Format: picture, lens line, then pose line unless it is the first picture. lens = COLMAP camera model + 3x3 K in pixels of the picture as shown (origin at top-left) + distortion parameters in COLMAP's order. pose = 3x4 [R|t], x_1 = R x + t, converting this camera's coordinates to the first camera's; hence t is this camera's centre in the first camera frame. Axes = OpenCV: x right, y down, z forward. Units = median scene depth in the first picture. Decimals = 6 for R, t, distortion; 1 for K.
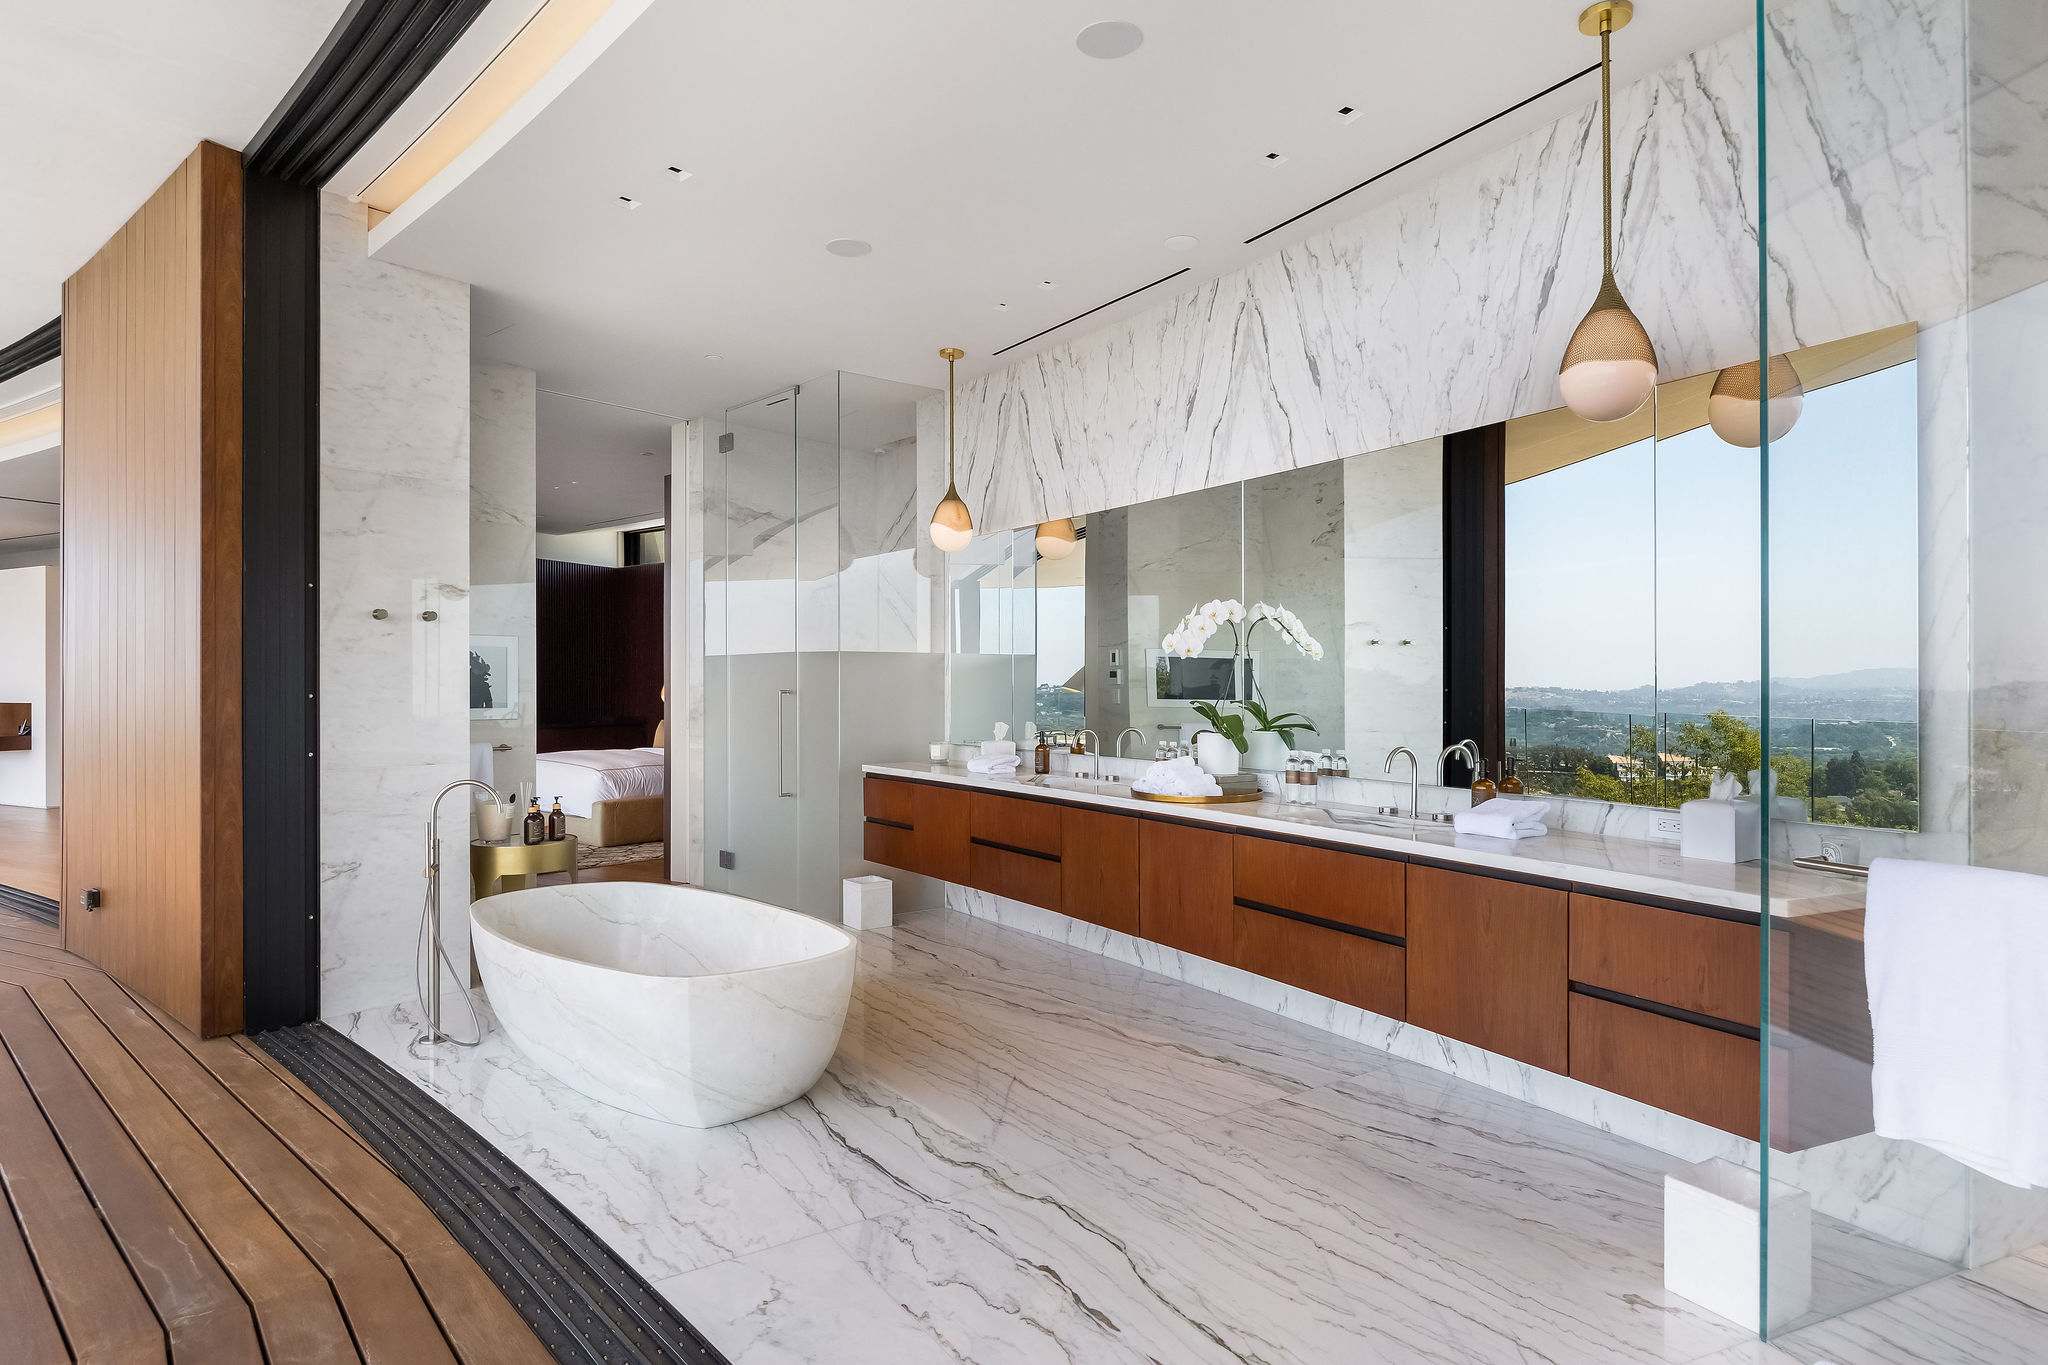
lens RADIAL K [[1107.3, 0, 1015.6], [0, 1107.3, 681.0], [0, 0, 1]] dist [-0.004935, 0.001848]
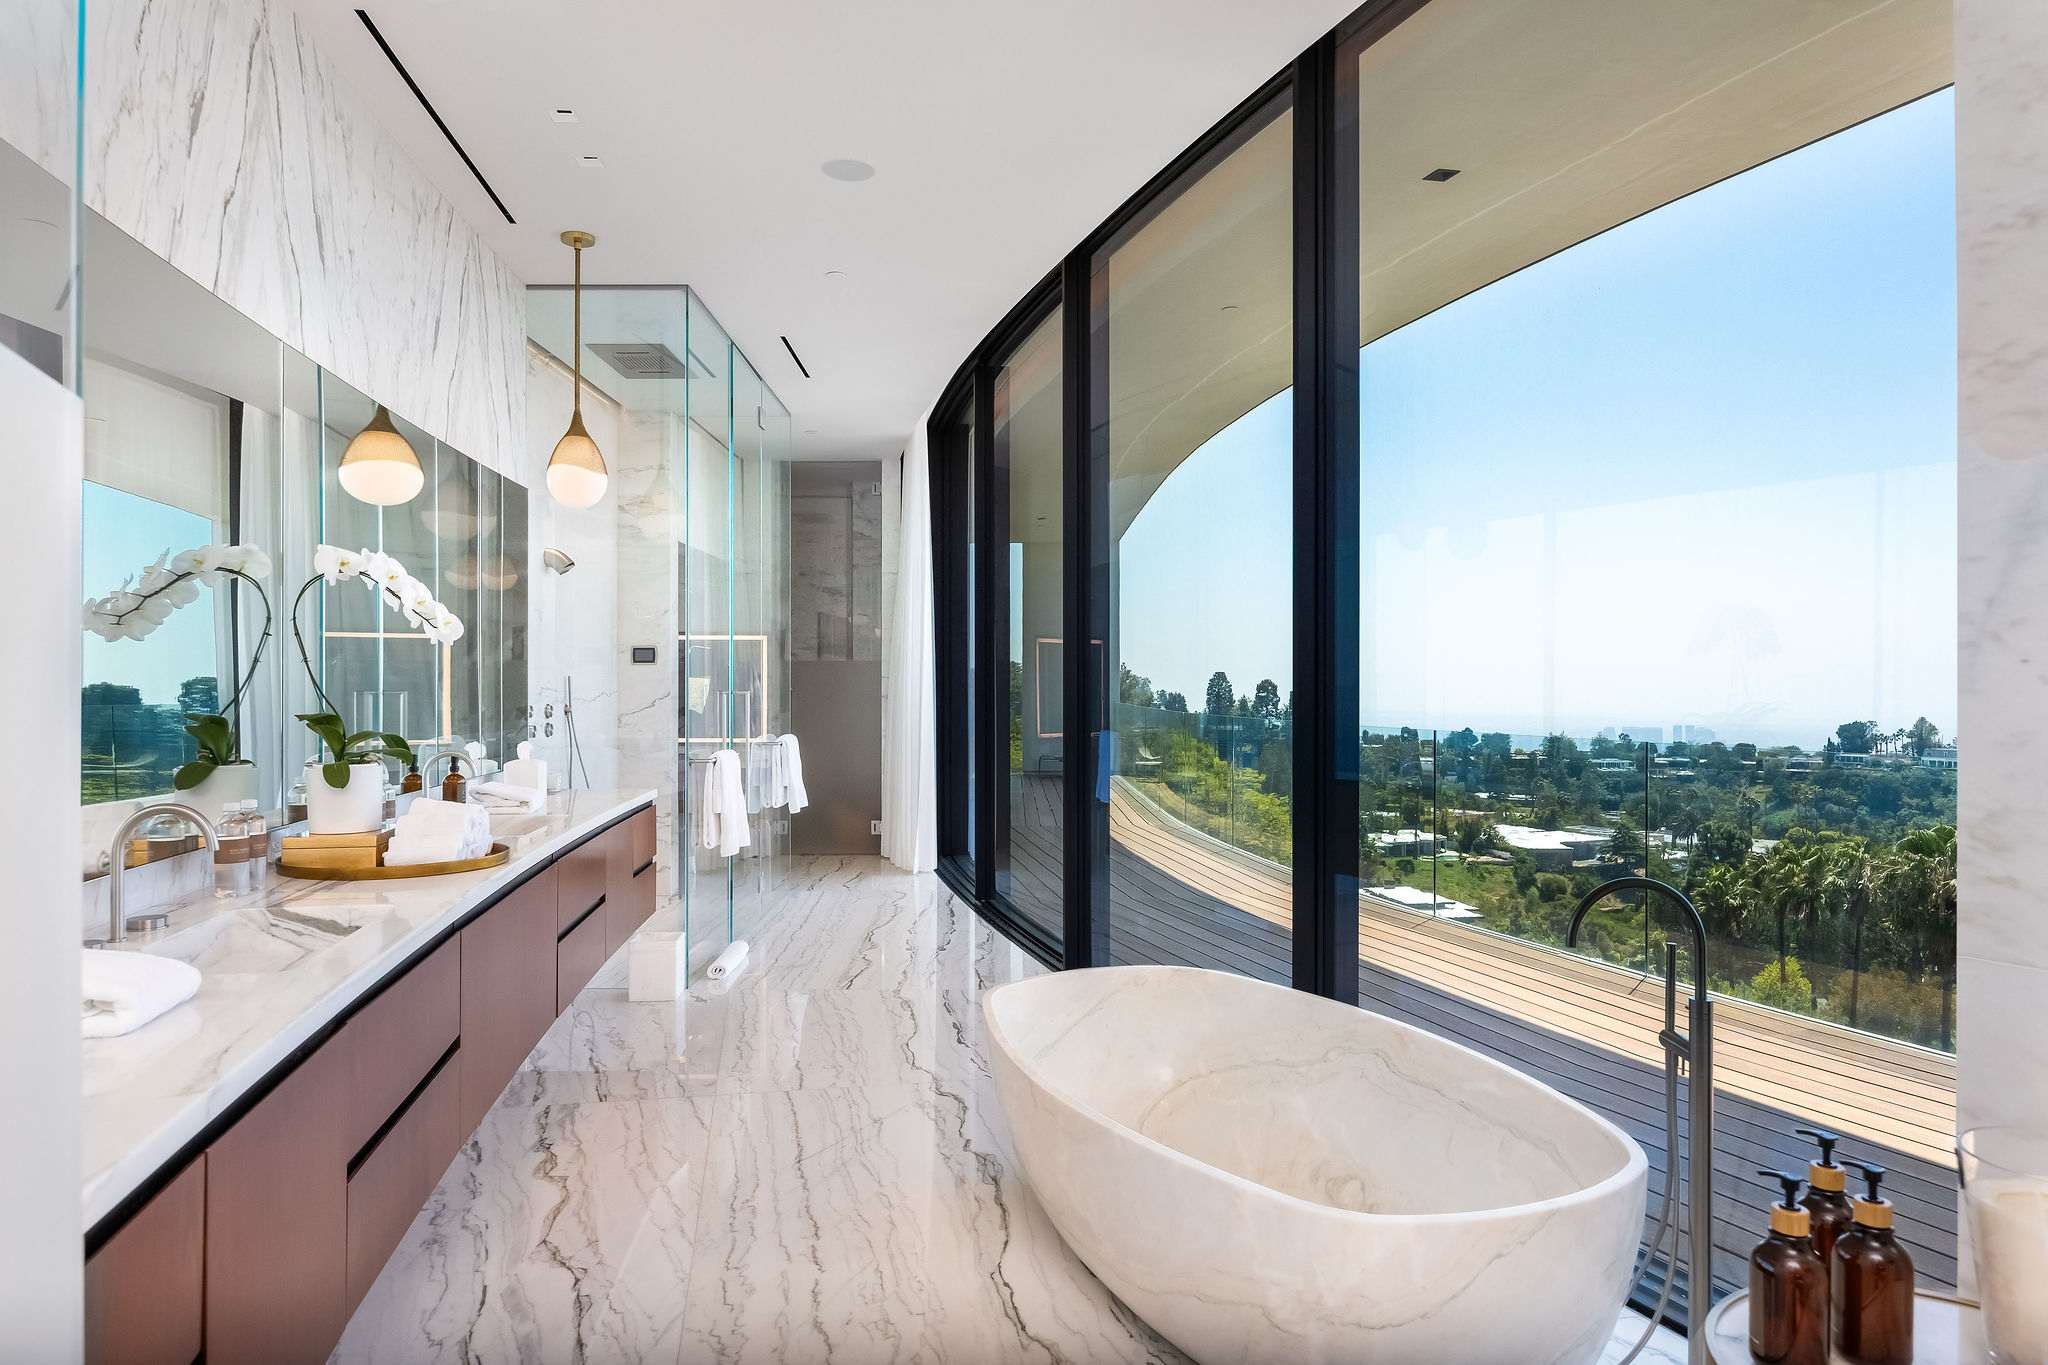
lens RADIAL K [[1216.6, 0, 1024.0], [0, 1216.6, 682.5], [0, 0, 1]] dist [-0.044530, -0.000020]
pose [[-0.926522, 0.003141, 0.376228, -0.438956], [0.001371, 0.999987, -0.004974, 0.006295], [-0.376239, -0.004093, -0.926514, 1.570288]]
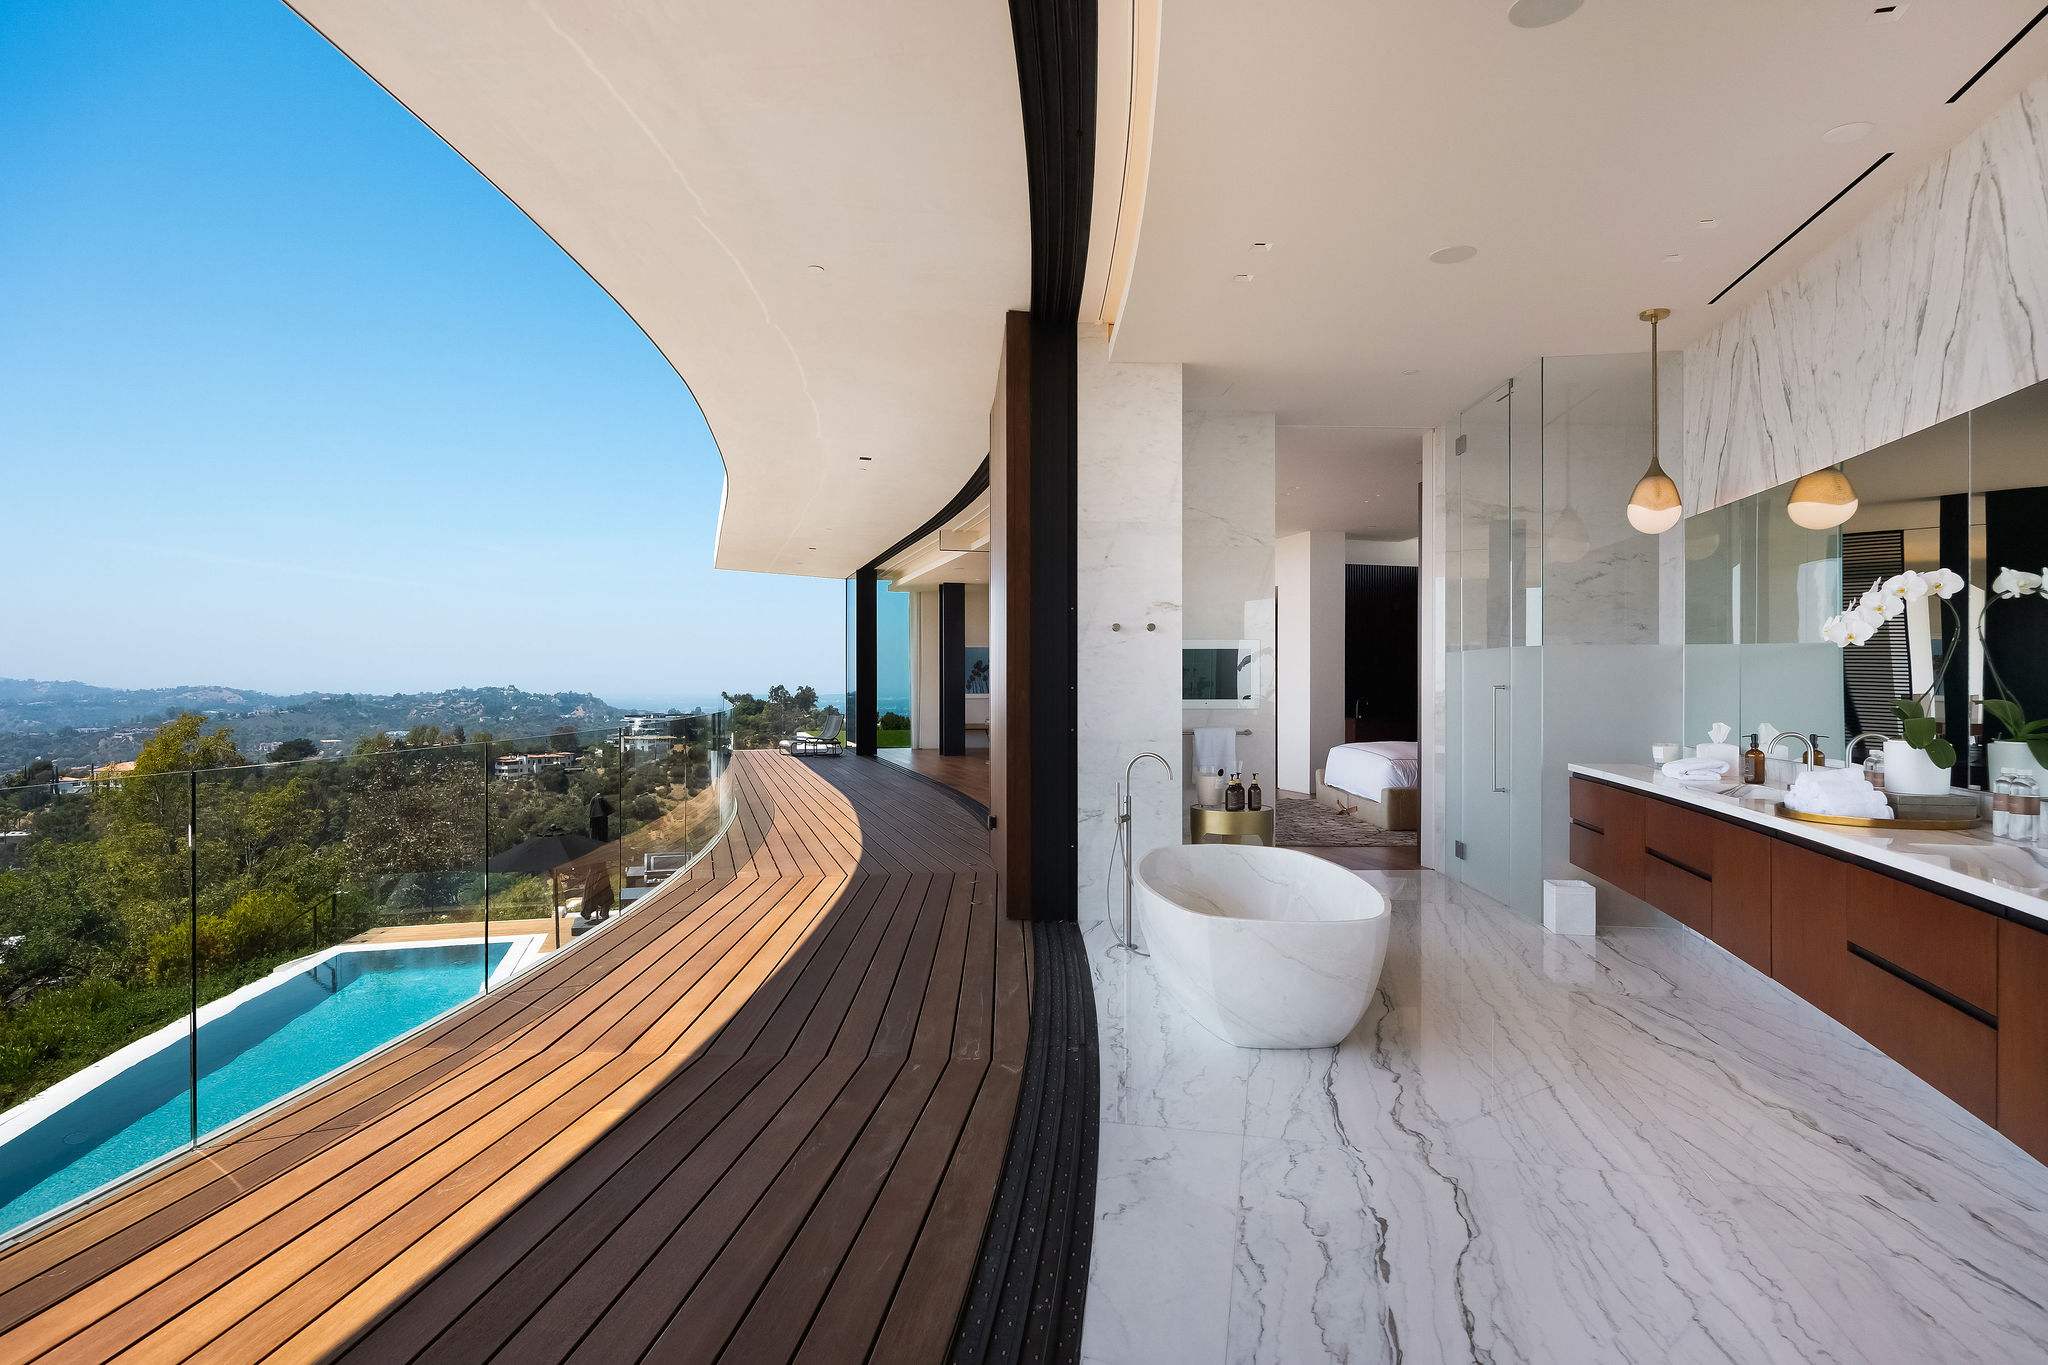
lens RADIAL K [[1091.4, 0, 1017.6], [0, 1091.4, 684.2], [0, 0, 1]] dist [-0.001981, 0.000757]
pose [[0.680833, 0.002390, -0.732434, 0.336595], [0.002329, 0.999983, 0.005428, 0.001168], [0.732435, -0.005401, 0.680816, 0.011873]]
